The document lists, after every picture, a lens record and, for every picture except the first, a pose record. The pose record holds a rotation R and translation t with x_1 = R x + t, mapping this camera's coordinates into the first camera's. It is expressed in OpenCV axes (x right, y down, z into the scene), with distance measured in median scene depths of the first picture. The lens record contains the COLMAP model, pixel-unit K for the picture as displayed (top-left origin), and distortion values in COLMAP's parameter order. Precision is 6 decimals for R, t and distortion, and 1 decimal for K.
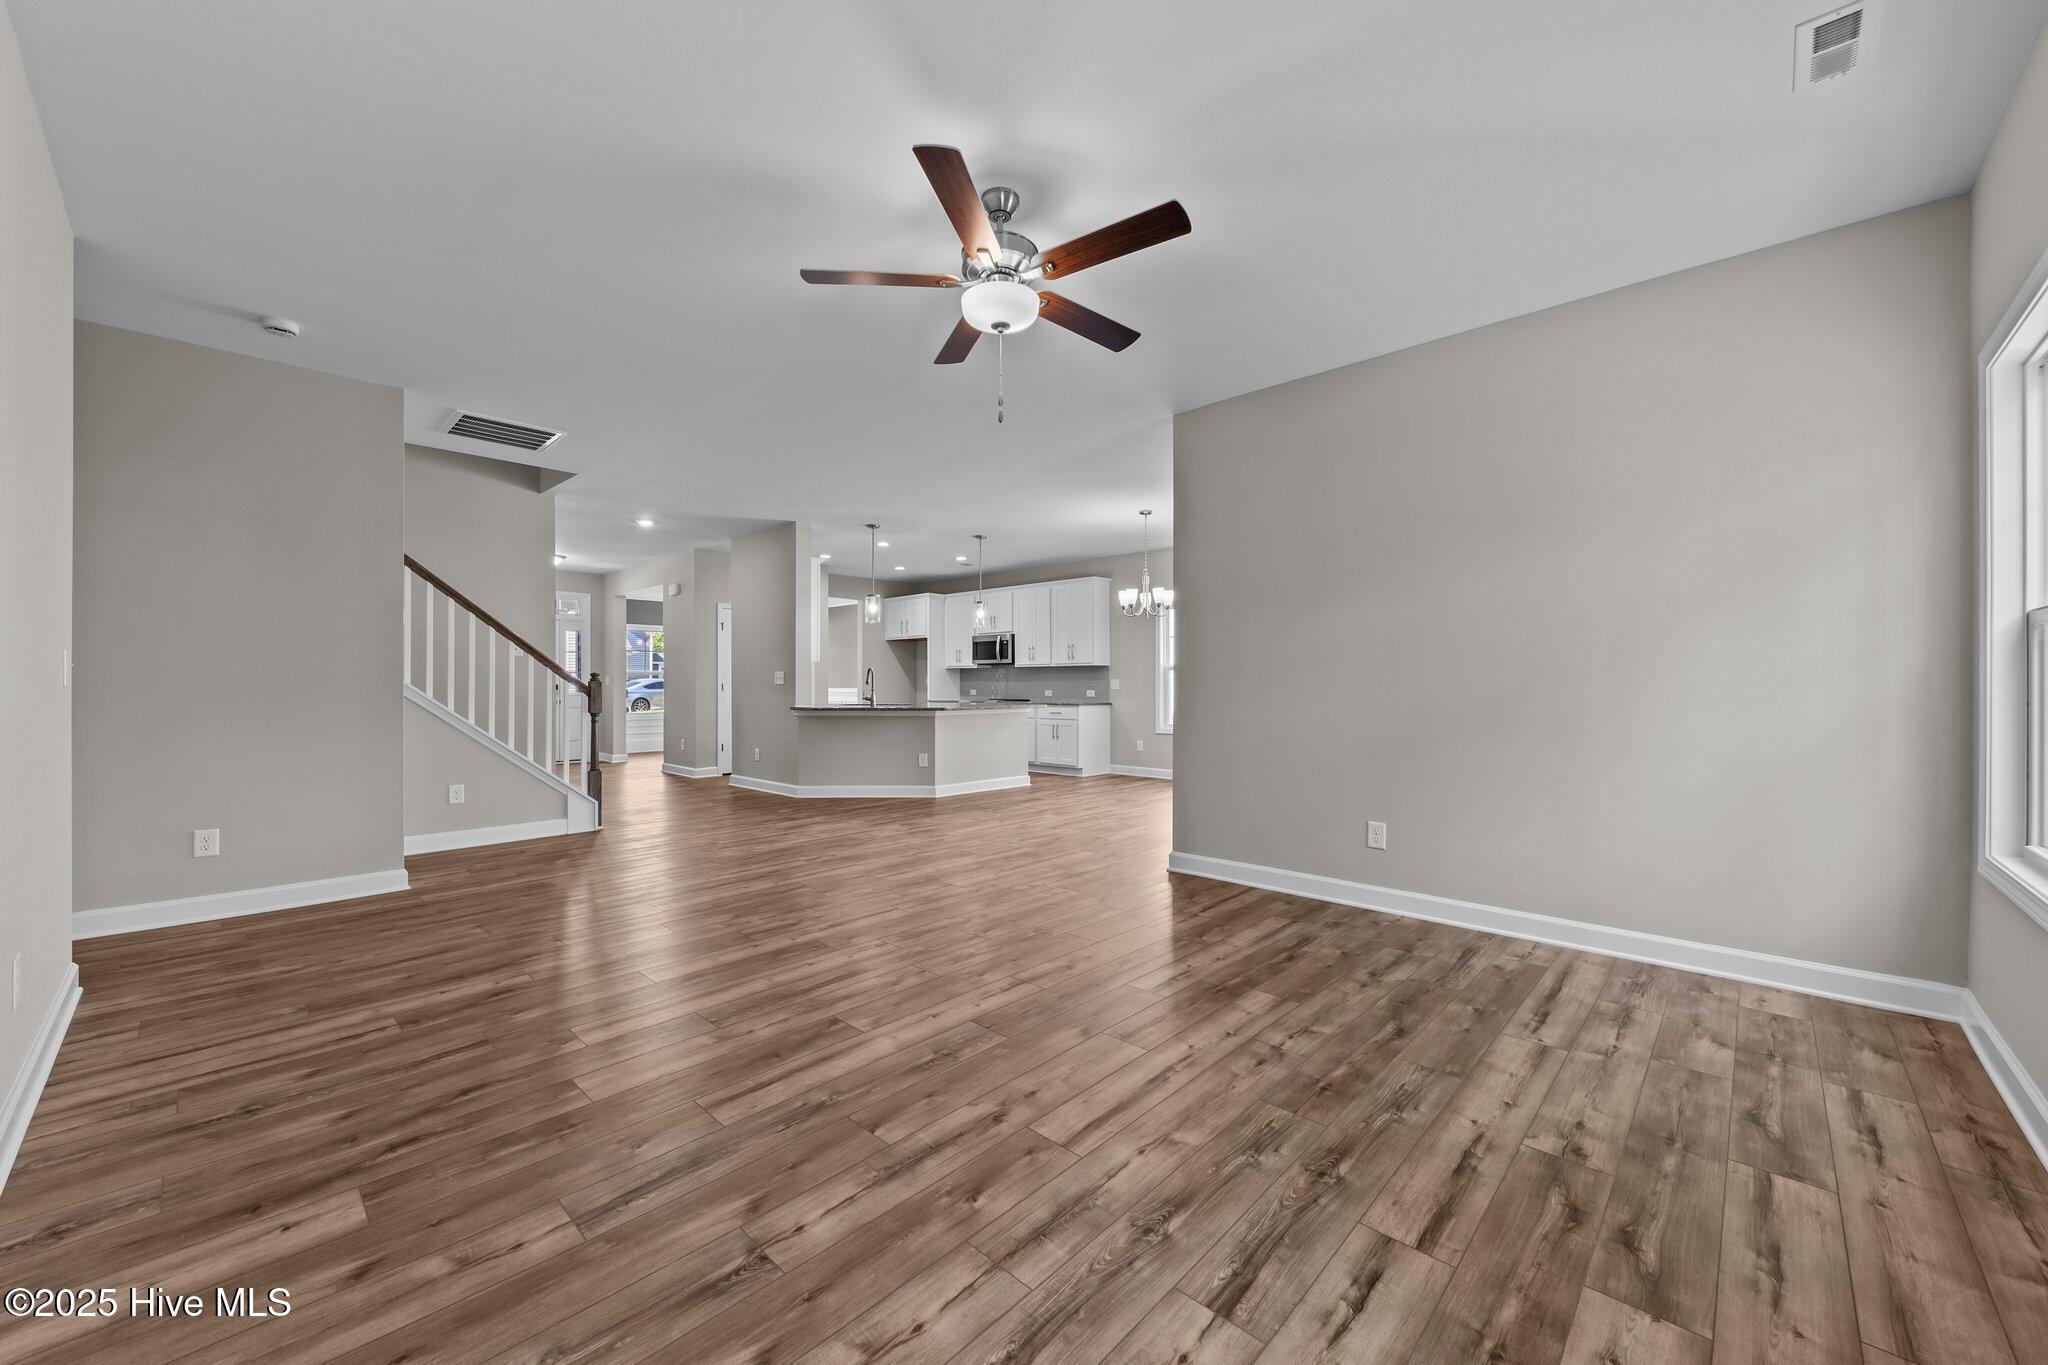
lens RADIAL K [[773.6, 0, 1016.3], [0, 773.6, 690.3], [0, 0, 1]] dist [0.003011, 0.000070]
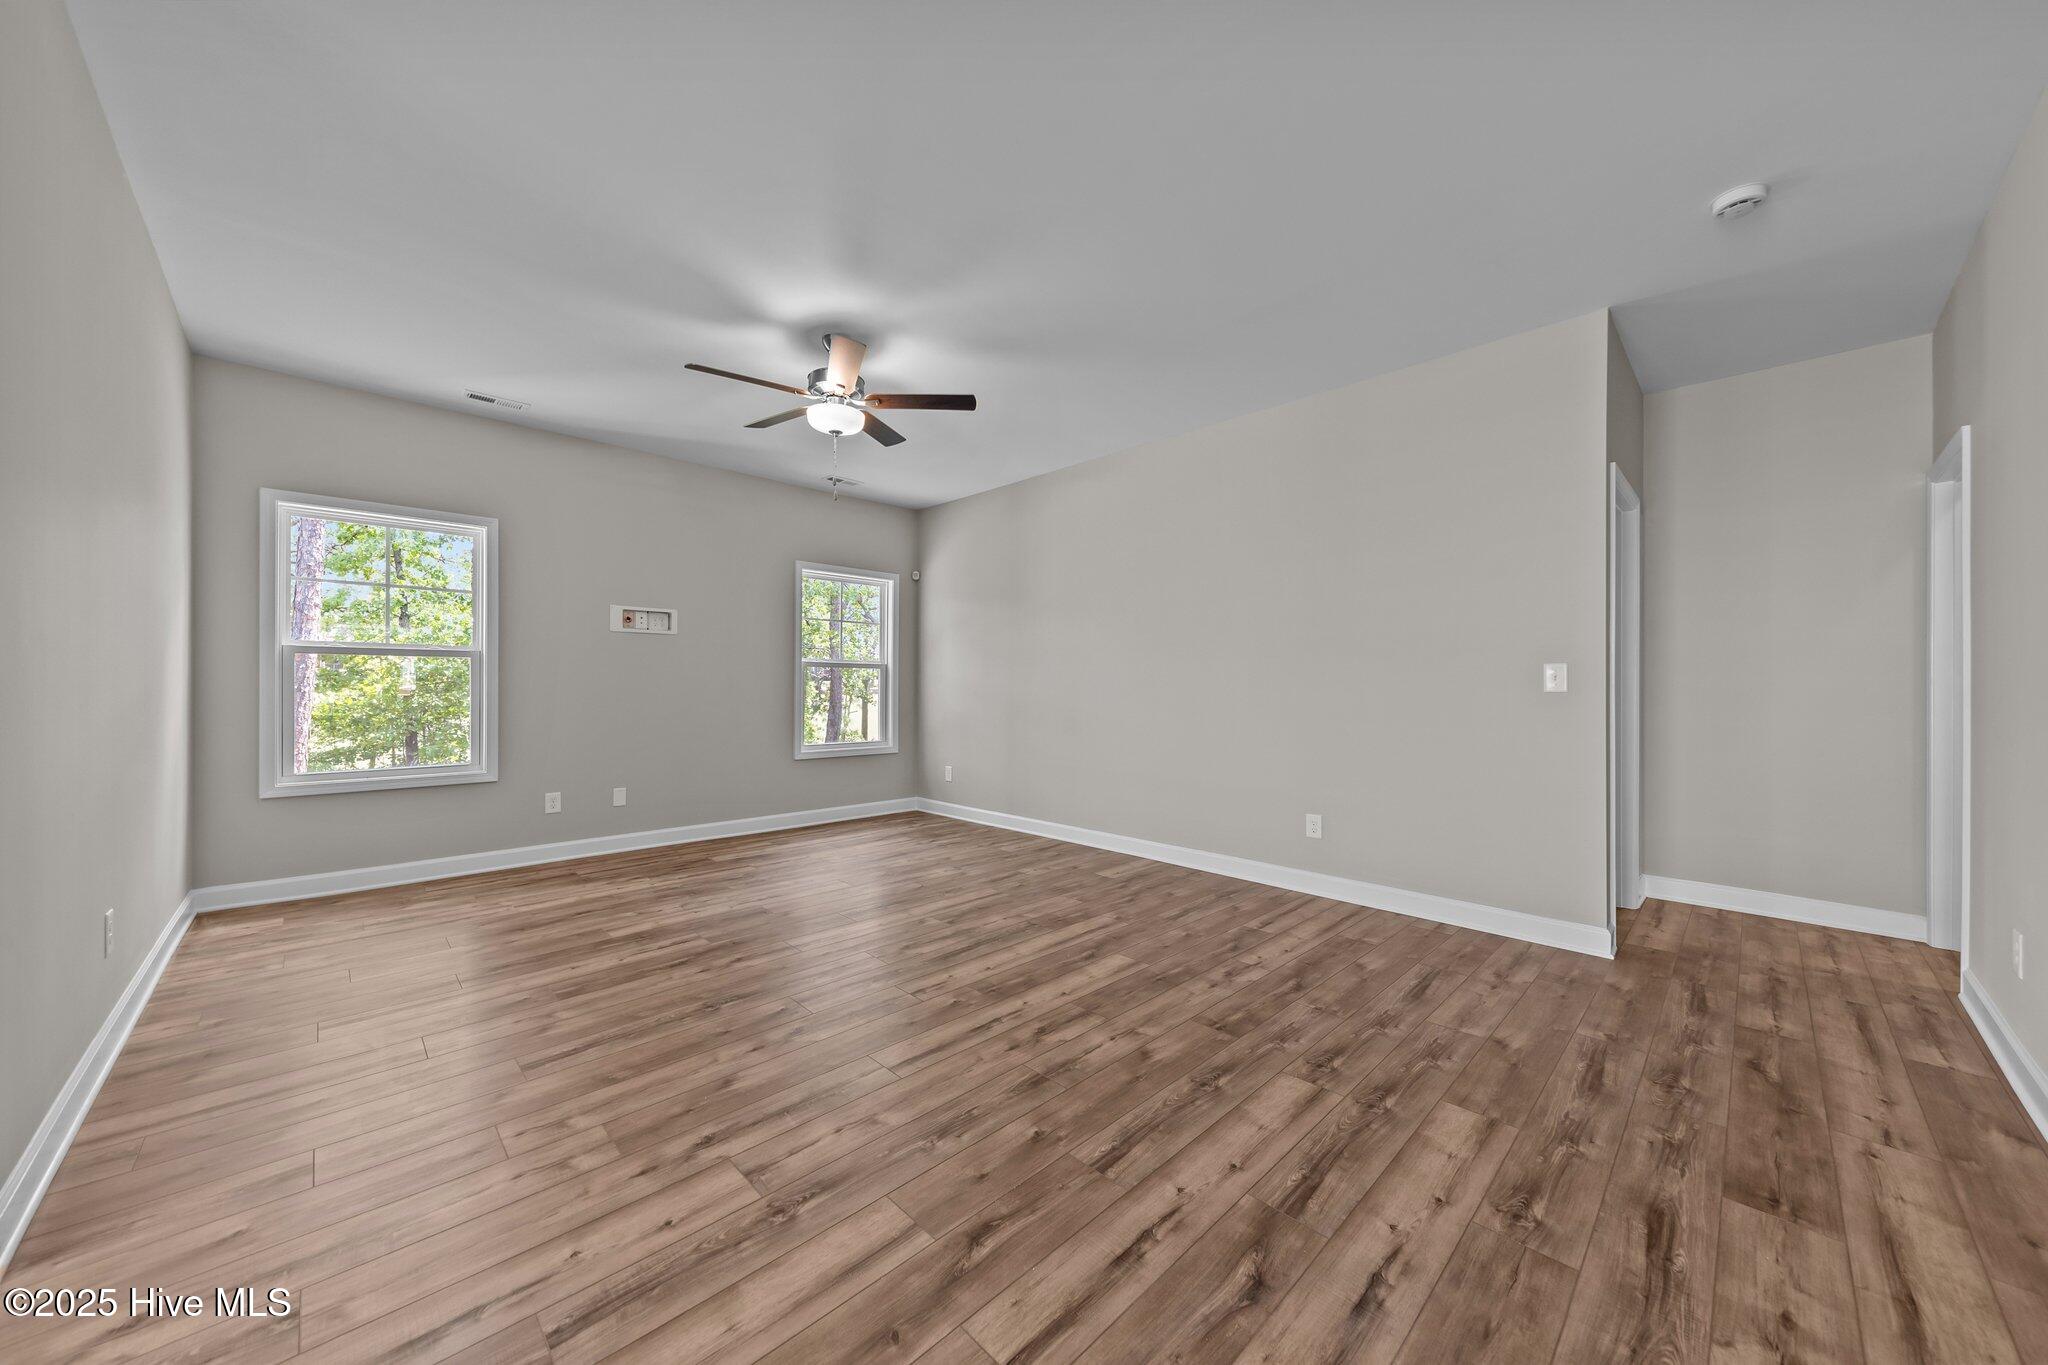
lens RADIAL K [[716.1, 0, 1017.0], [0, 716.1, 680.8], [0, 0, 1]] dist [0.006147, -0.000503]
pose [[-0.999316, -0.003779, 0.036781, -0.416359], [-0.003885, 0.999988, -0.002828, -0.018961], [-0.036769, -0.002969, -0.999319, 2.390084]]
